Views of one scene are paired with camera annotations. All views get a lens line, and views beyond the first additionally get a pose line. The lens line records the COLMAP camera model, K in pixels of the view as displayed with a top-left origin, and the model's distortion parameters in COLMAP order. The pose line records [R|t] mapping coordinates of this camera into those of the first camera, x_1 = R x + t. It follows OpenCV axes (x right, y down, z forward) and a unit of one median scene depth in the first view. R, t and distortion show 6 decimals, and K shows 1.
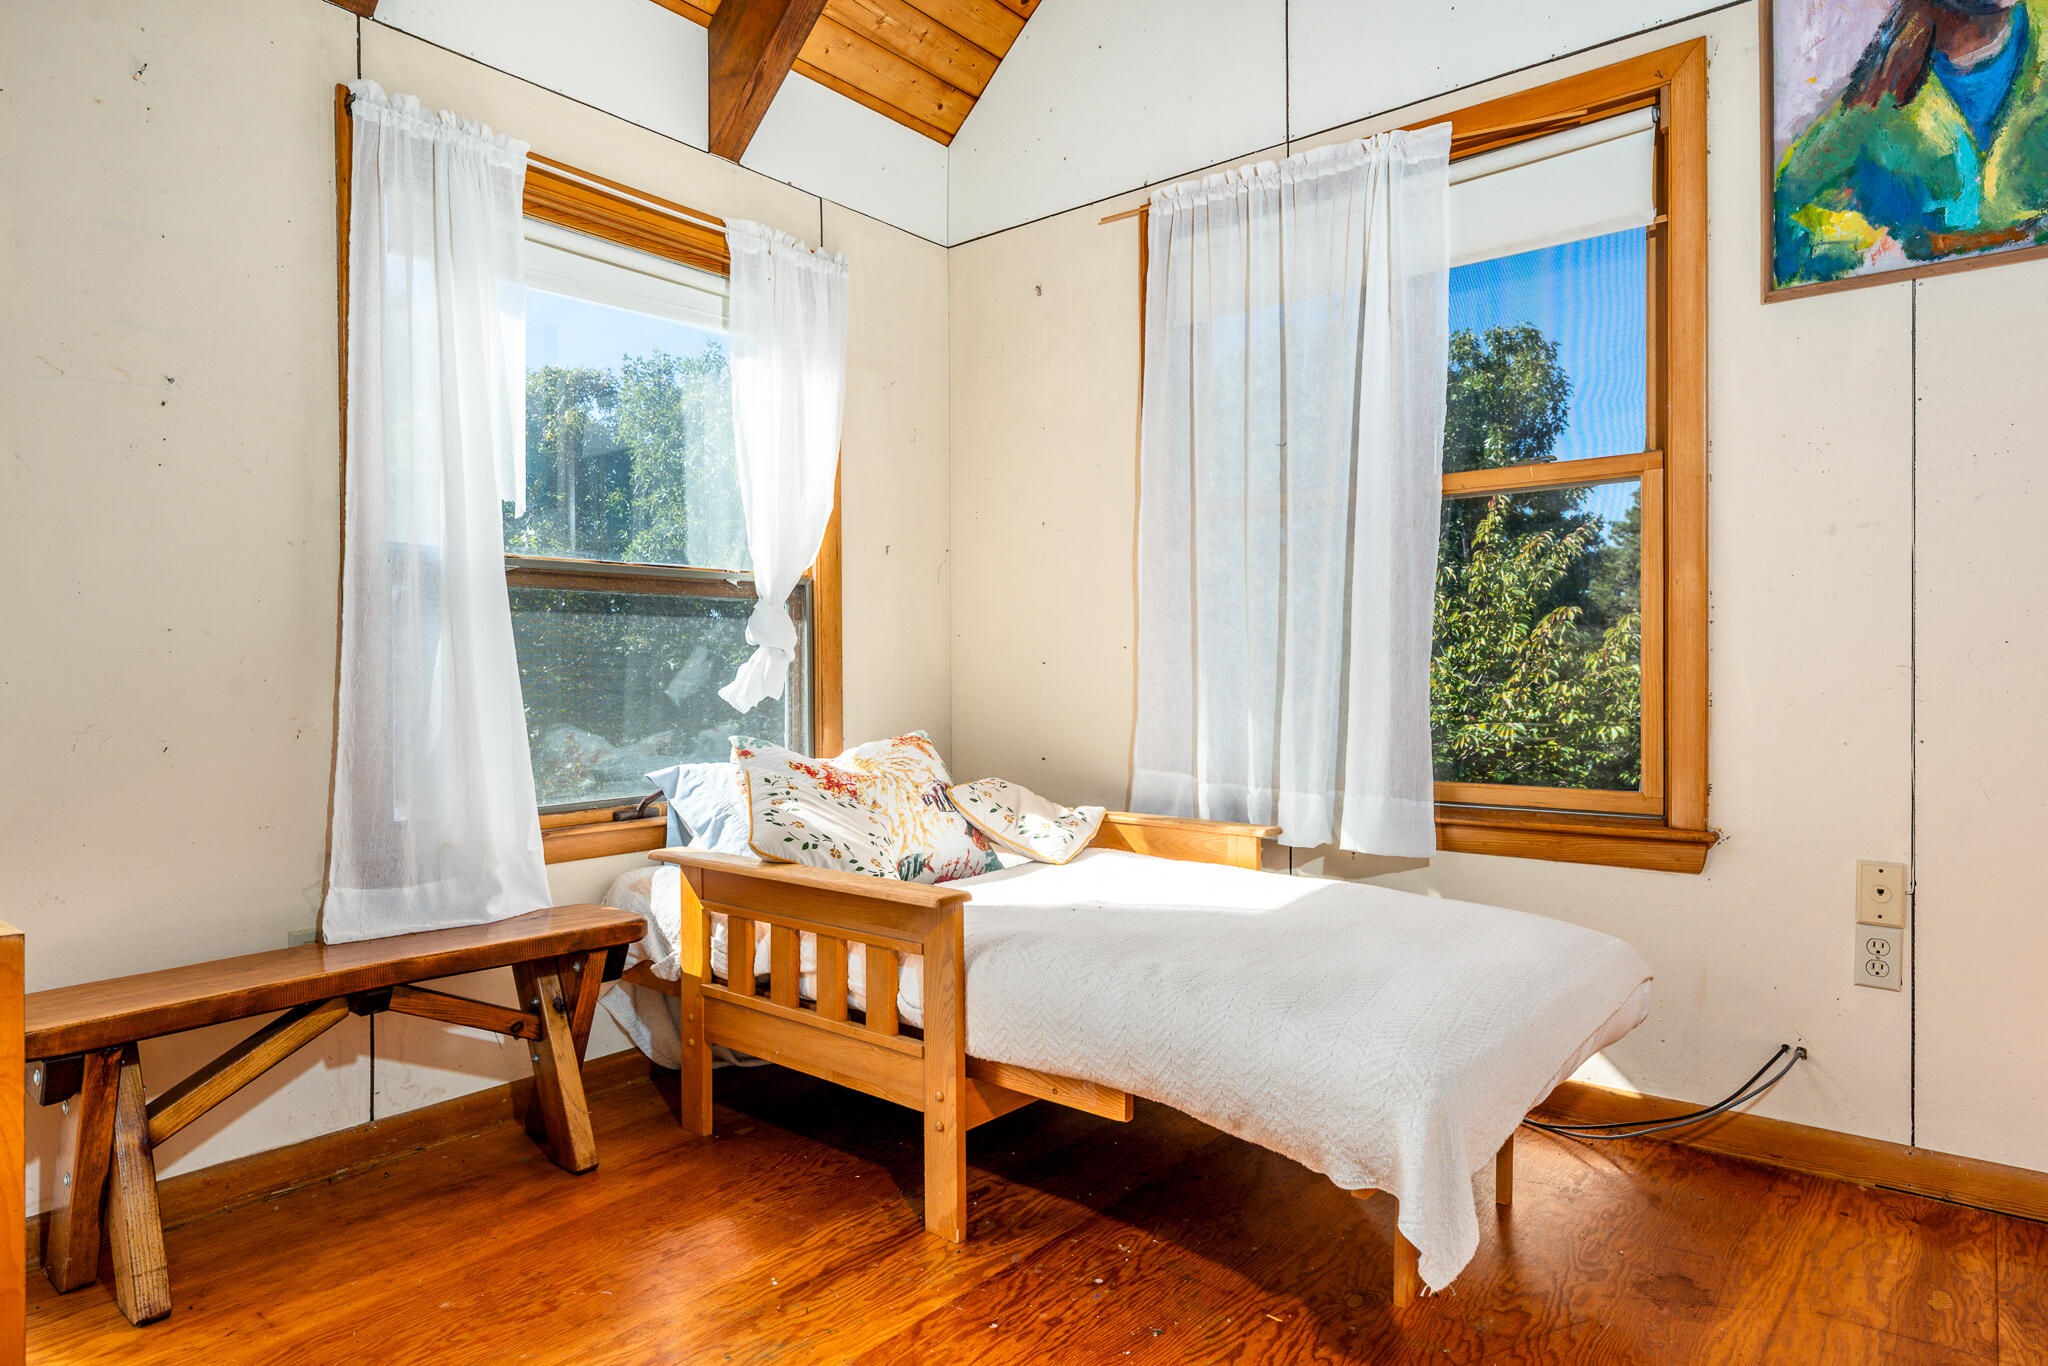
lens RADIAL K [[1201.8, 0, 1024.0], [0, 1201.8, 683.0], [0, 0, 1]] dist [0.002324, 0.000314]
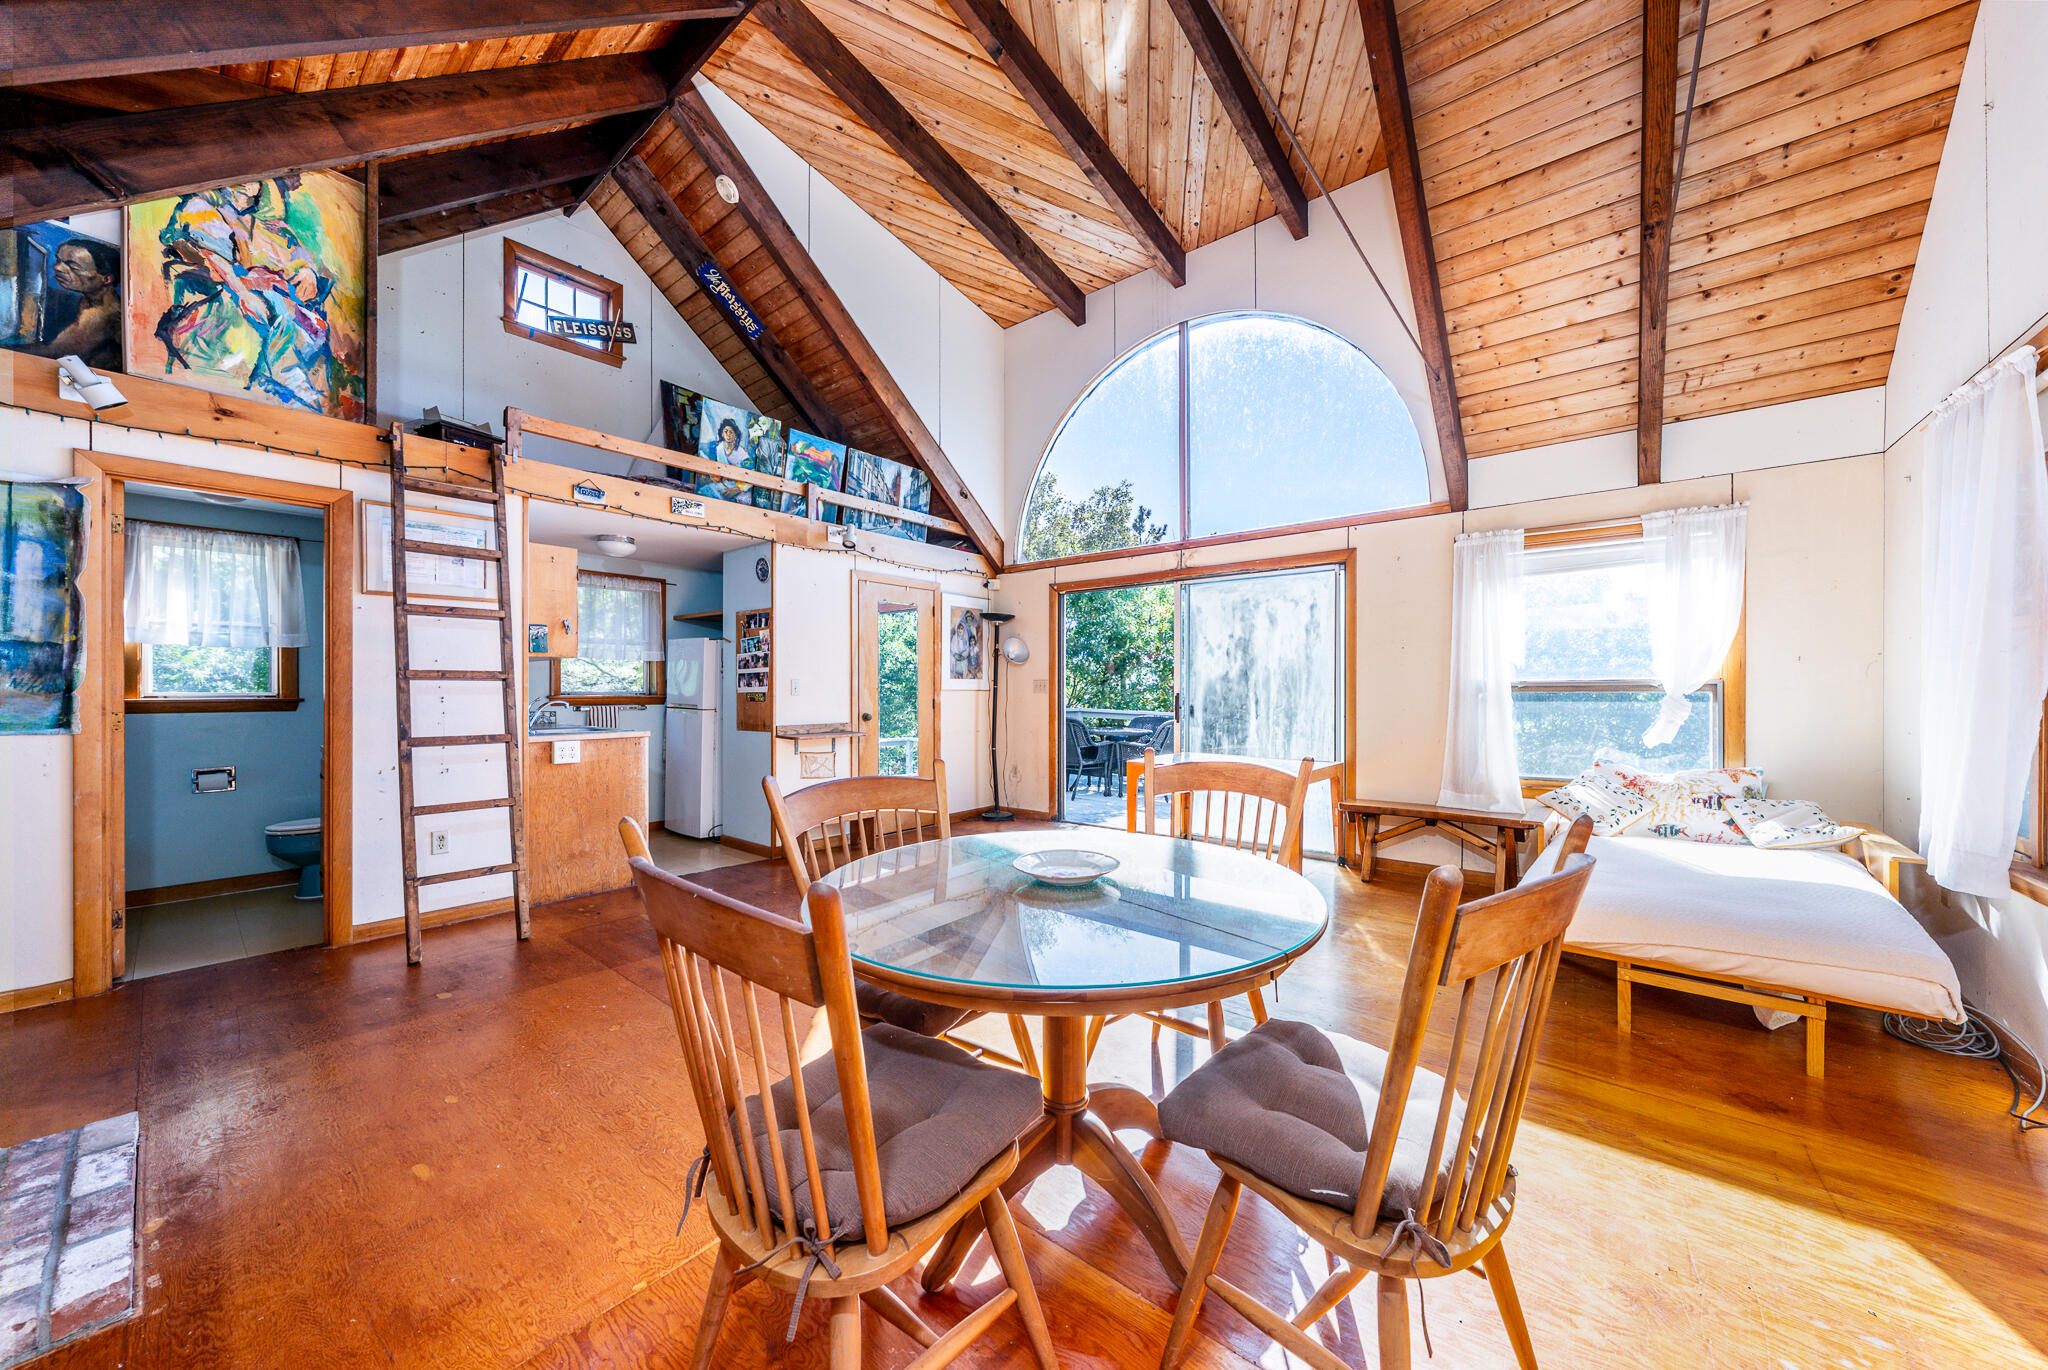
lens RADIAL K [[725.5, 0, 1058.1], [0, 725.5, 687.8], [0, 0, 1]] dist [-0.000888, -0.000114]
pose [[0.024019, 0.005437, -0.999697, 1.236040], [-0.005866, 0.999969, 0.005298, -0.099898], [0.999694, 0.005737, 0.024050, -0.082337]]
